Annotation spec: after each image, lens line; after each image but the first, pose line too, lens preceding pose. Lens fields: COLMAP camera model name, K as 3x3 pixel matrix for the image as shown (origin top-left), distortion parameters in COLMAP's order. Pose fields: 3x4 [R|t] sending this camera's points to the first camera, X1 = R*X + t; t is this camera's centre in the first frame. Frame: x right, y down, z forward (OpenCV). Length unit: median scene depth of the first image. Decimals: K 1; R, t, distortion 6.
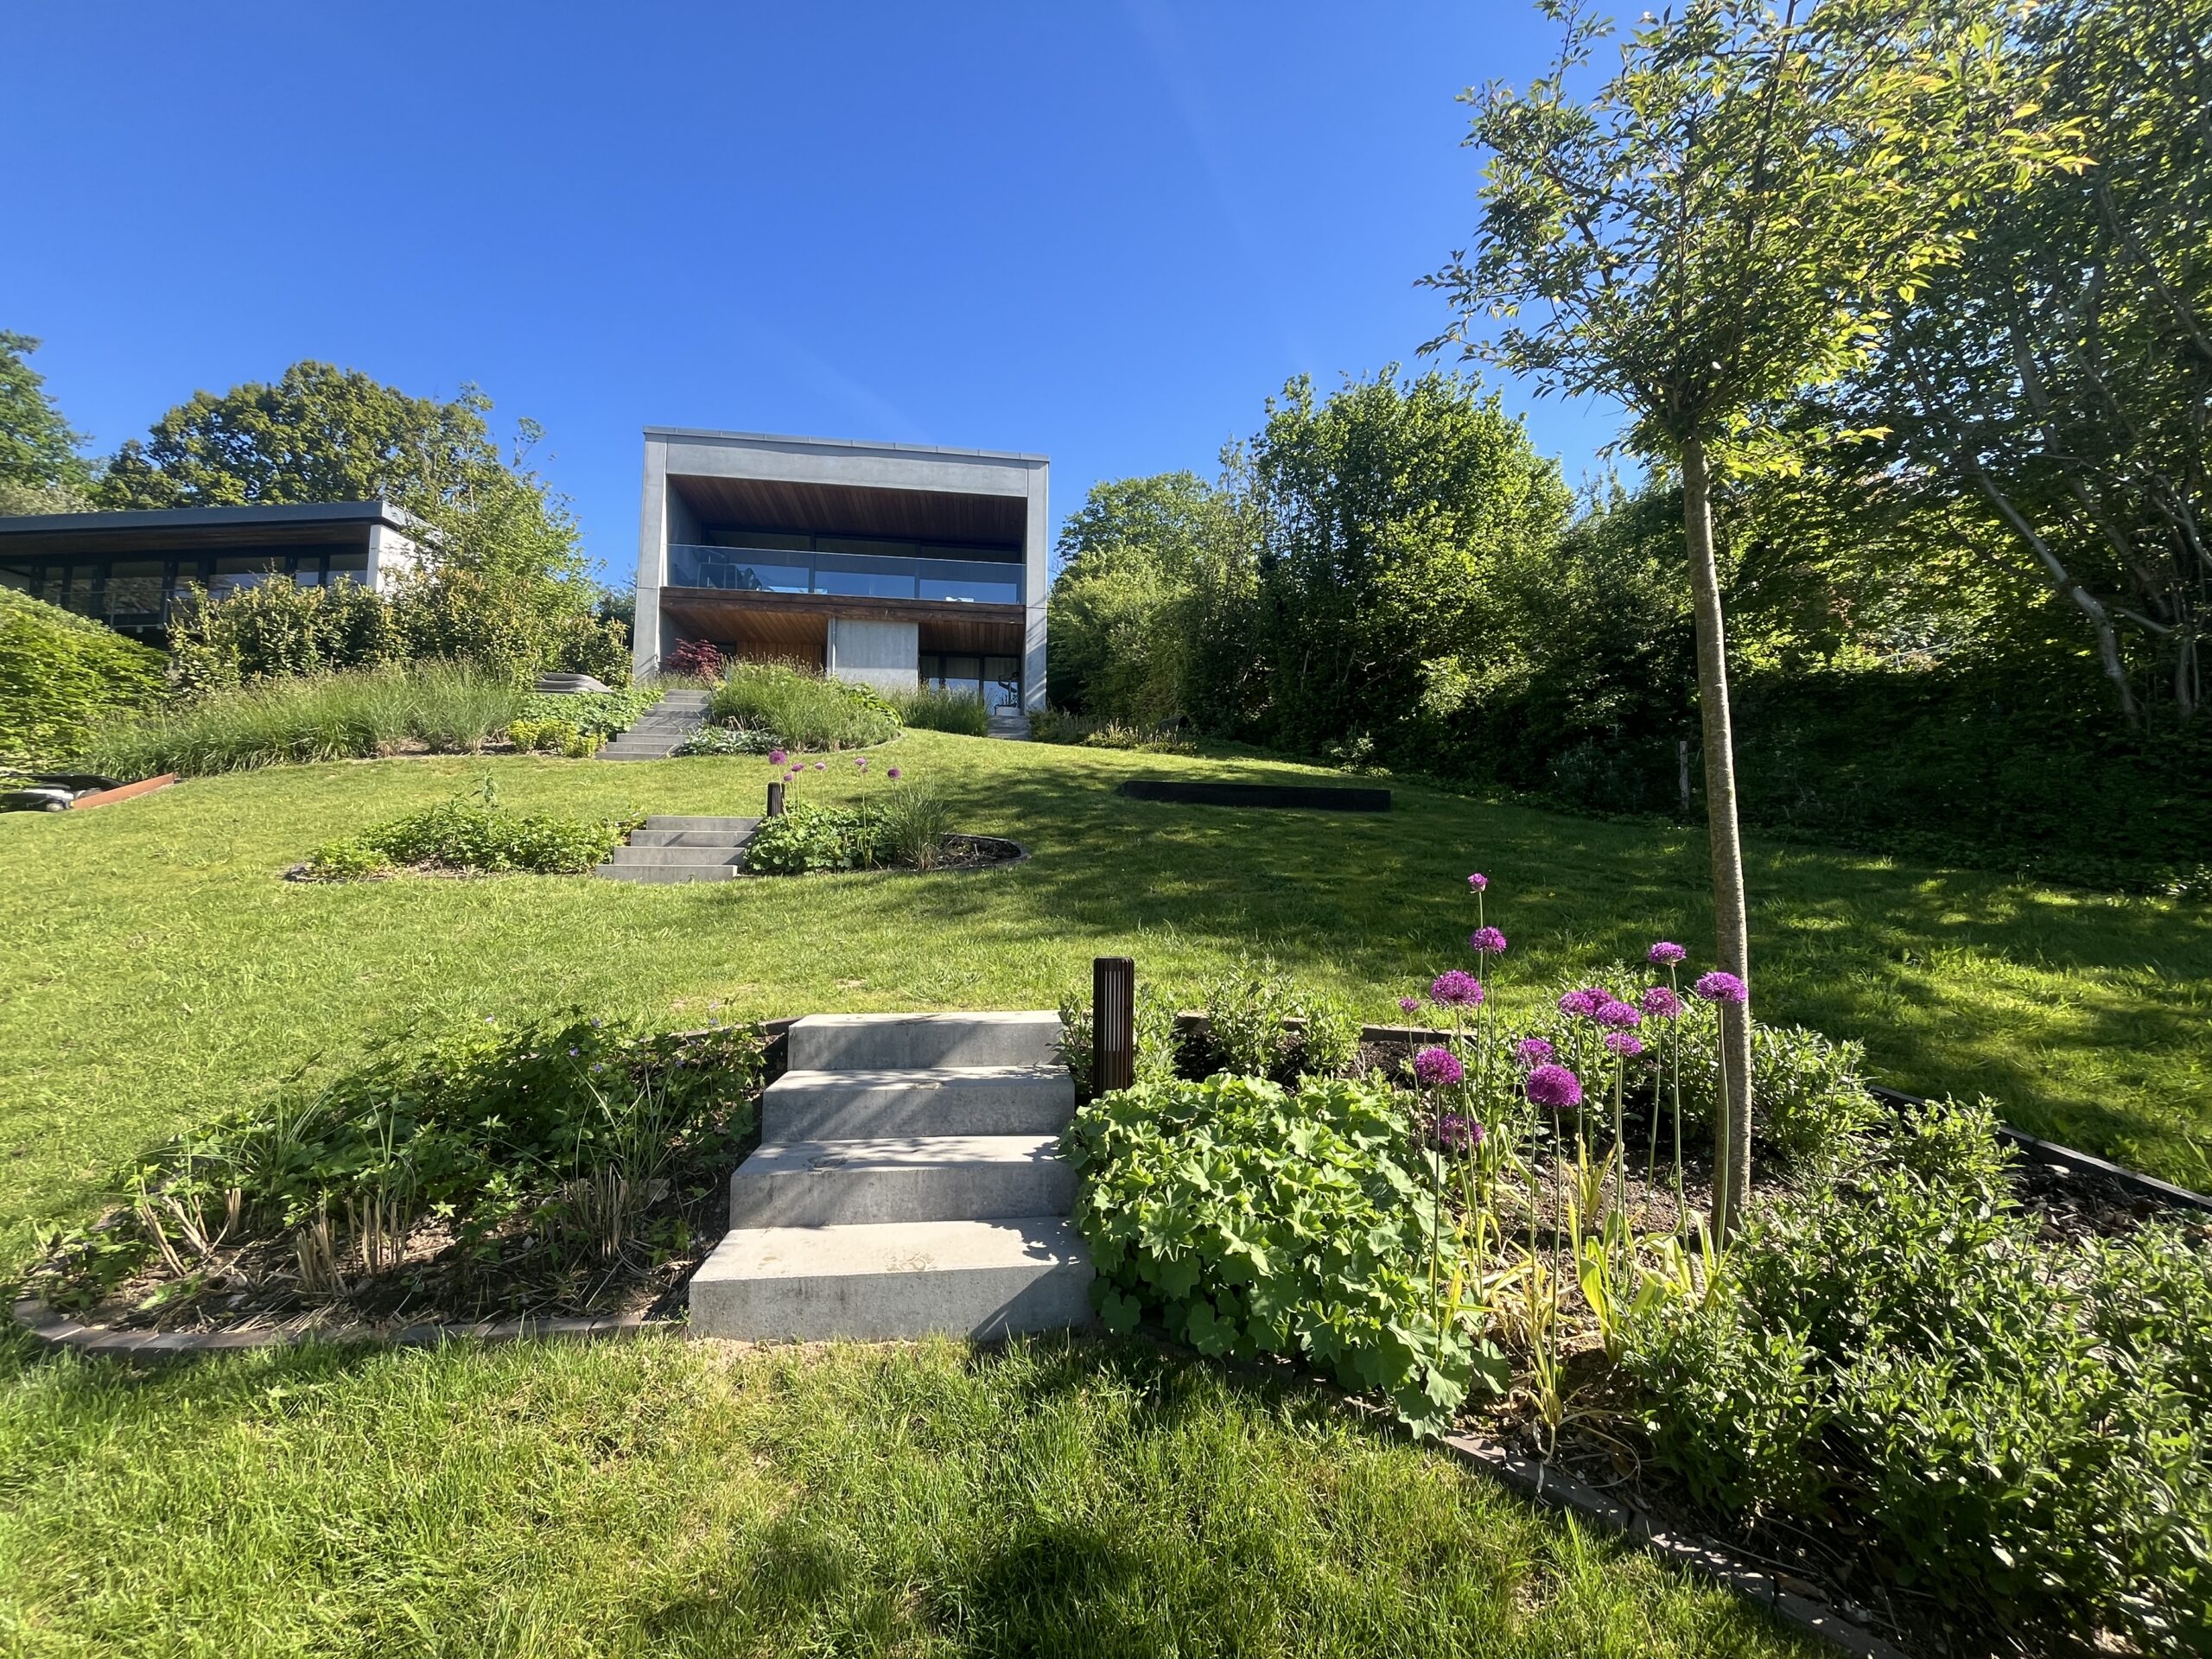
lens RADIAL K [[903.1, 0, 1104.8], [0, 903.1, 833.2], [0, 0, 1]] dist [-0.004446, -0.000087]
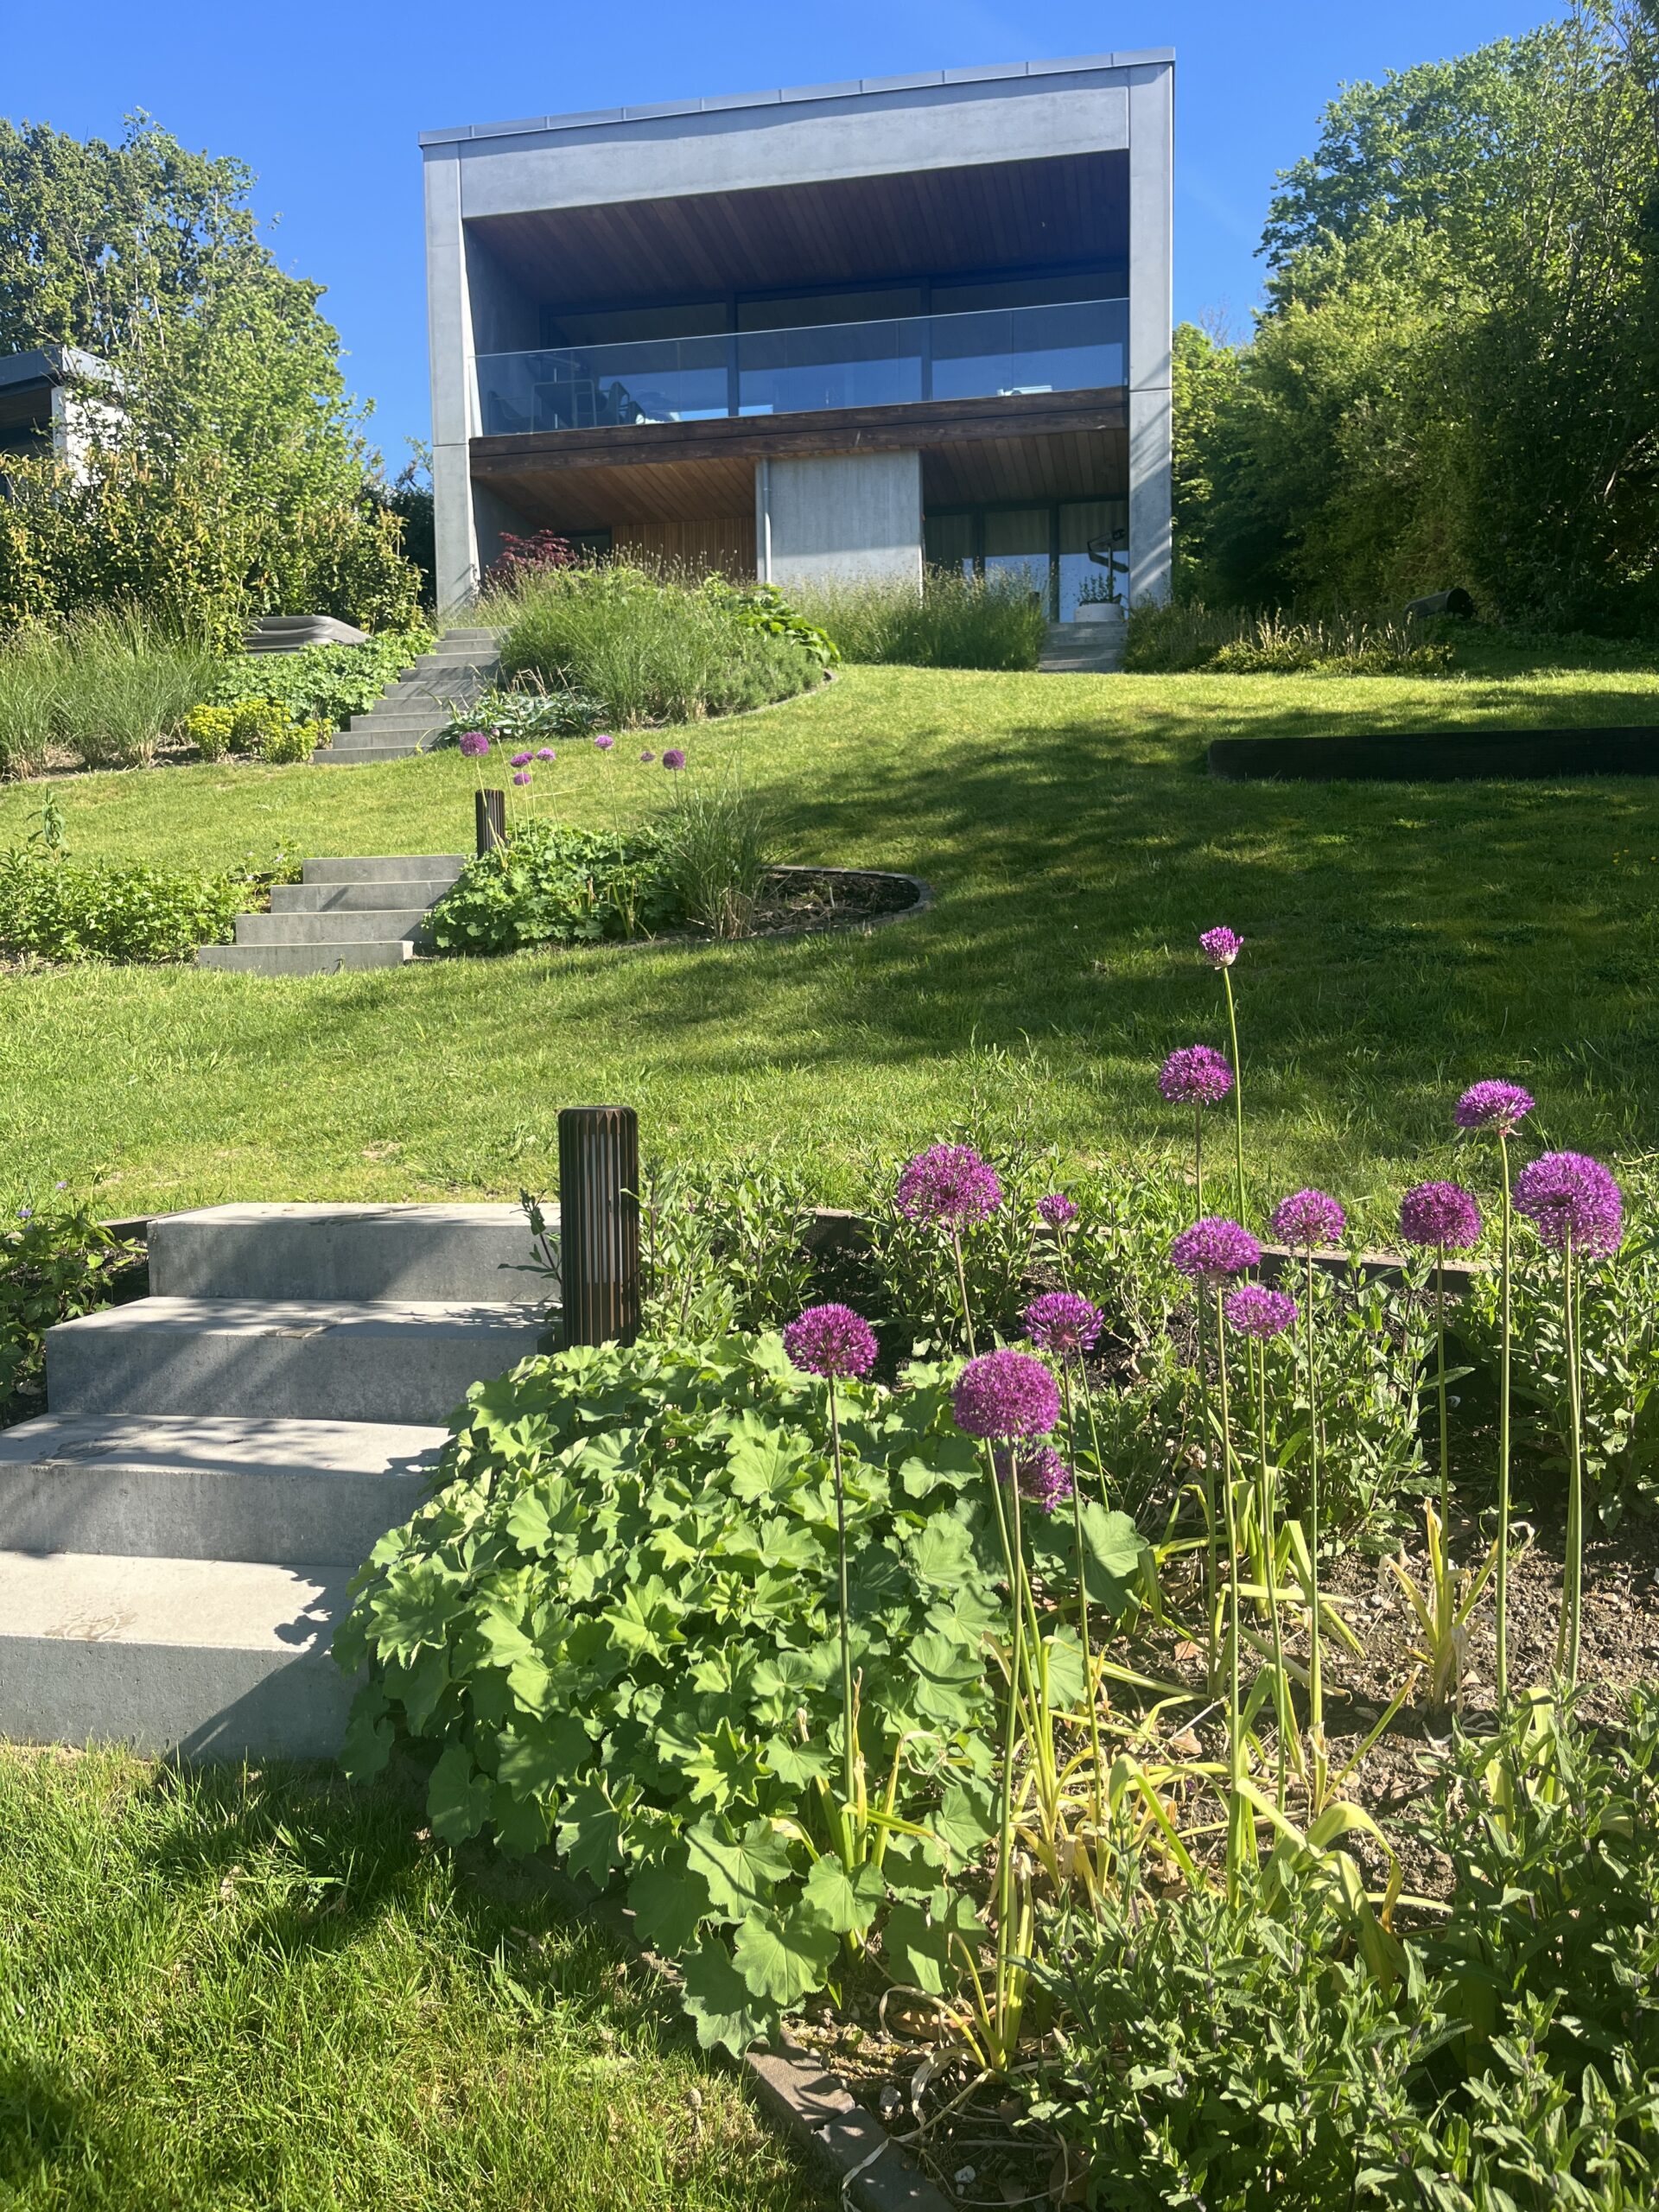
lens RADIAL K [[1692.7, 0, 846.4], [0, 1692.7, 1124.0], [0, 0, 1]] dist [0.048022, -0.064346]
pose [[0.948335, 0.004250, -0.317243, 0.104701], [0.044975, 0.988012, 0.147681, 0.001912], [0.314068, -0.154319, 0.936775, 0.028277]]
